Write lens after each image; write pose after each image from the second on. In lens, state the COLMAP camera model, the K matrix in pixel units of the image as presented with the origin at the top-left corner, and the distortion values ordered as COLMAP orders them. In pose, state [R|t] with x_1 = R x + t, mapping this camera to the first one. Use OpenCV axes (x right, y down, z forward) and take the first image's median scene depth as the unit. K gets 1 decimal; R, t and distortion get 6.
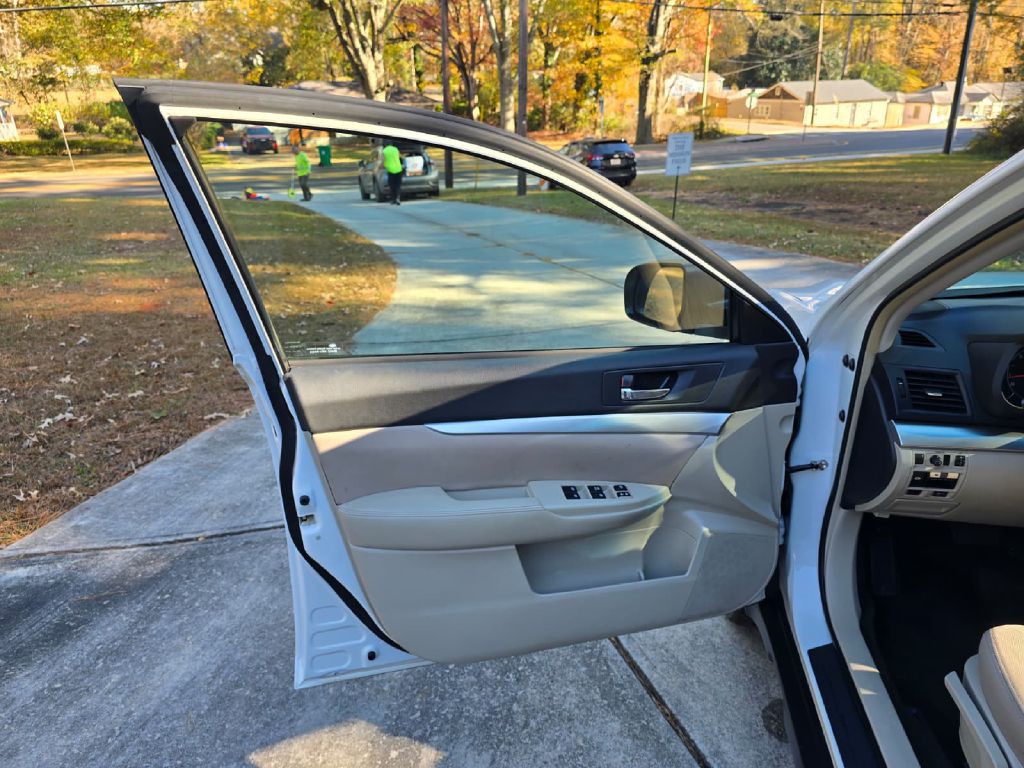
lens RADIAL K [[688.0, 0, 527.9], [0, 688.0, 392.1], [0, 0, 1]] dist [0.046091, -0.041255]
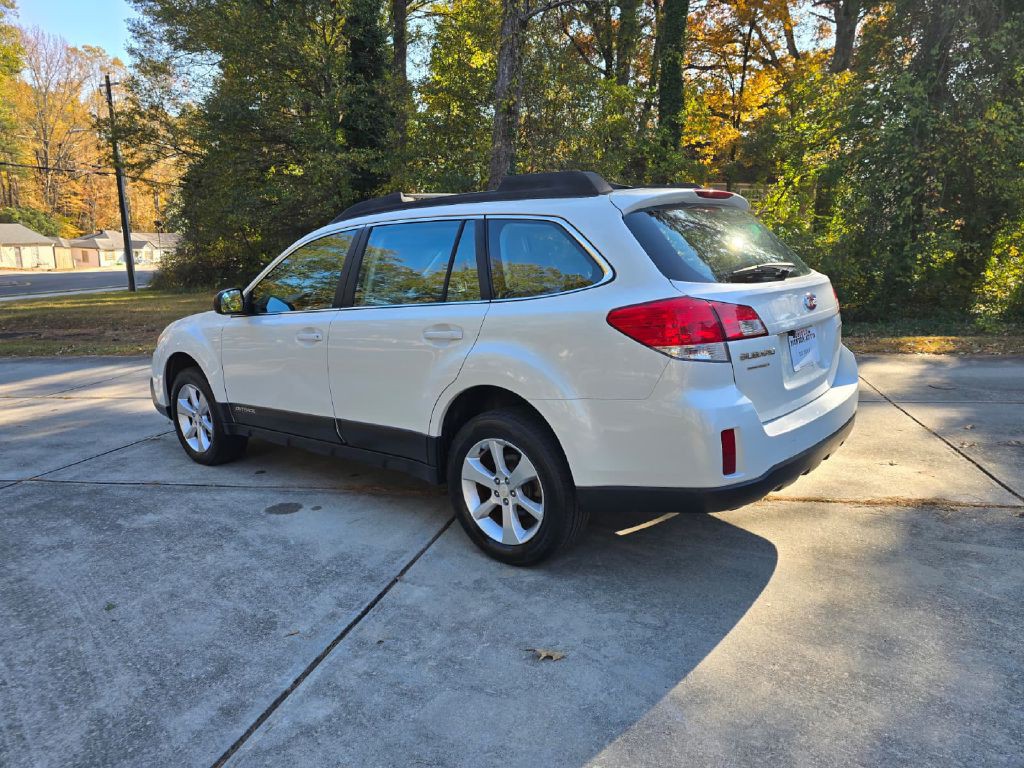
lens RADIAL K [[688.0, 0, 510.8], [0, 688.0, 385.7], [0, 0, 1]] dist [0.046091, -0.041255]
pose [[0.519805, -0.143830, 0.842090, -0.042358], [0.307984, 0.950989, -0.027683, 0.018508], [-0.796836, 0.273740, 0.538626, -0.040930]]
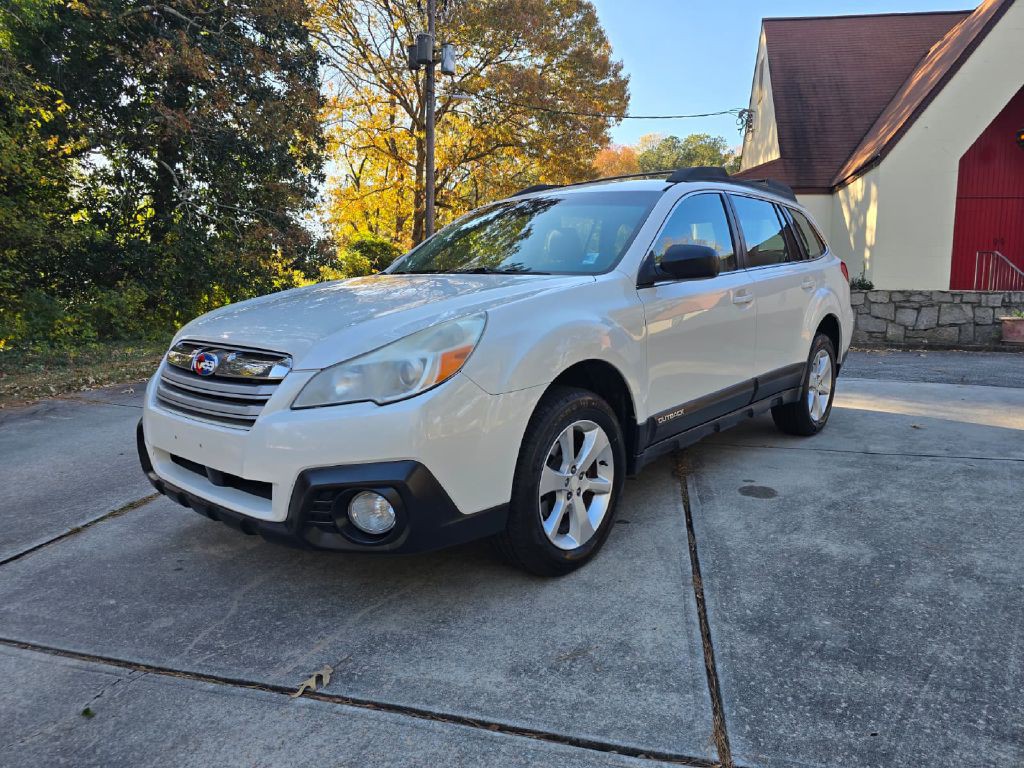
lens RADIAL K [[688.0, 0, 514.5], [0, 688.0, 384.8], [0, 0, 1]] dist [0.046091, -0.041255]
pose [[-0.850468, -0.044674, 0.524126, -0.008967], [0.209881, 0.884822, 0.415980, -0.020108], [-0.482342, 0.463782, -0.743137, 0.077696]]
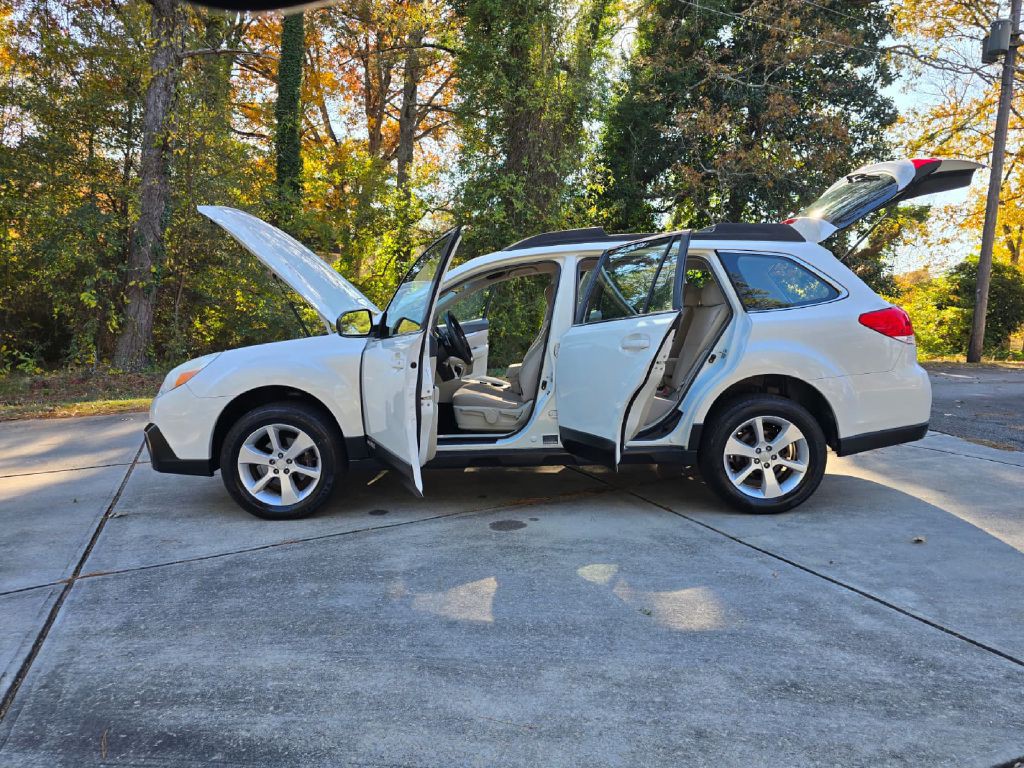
lens RADIAL K [[688.0, 0, 511.6], [0, 688.0, 382.3], [0, 0, 1]] dist [0.046091, -0.041255]
pose [[-0.127885, -0.071071, 0.989239, -0.065921], [0.354413, 0.928296, 0.112510, -0.000736], [-0.926303, 0.364988, -0.093526, 0.022696]]
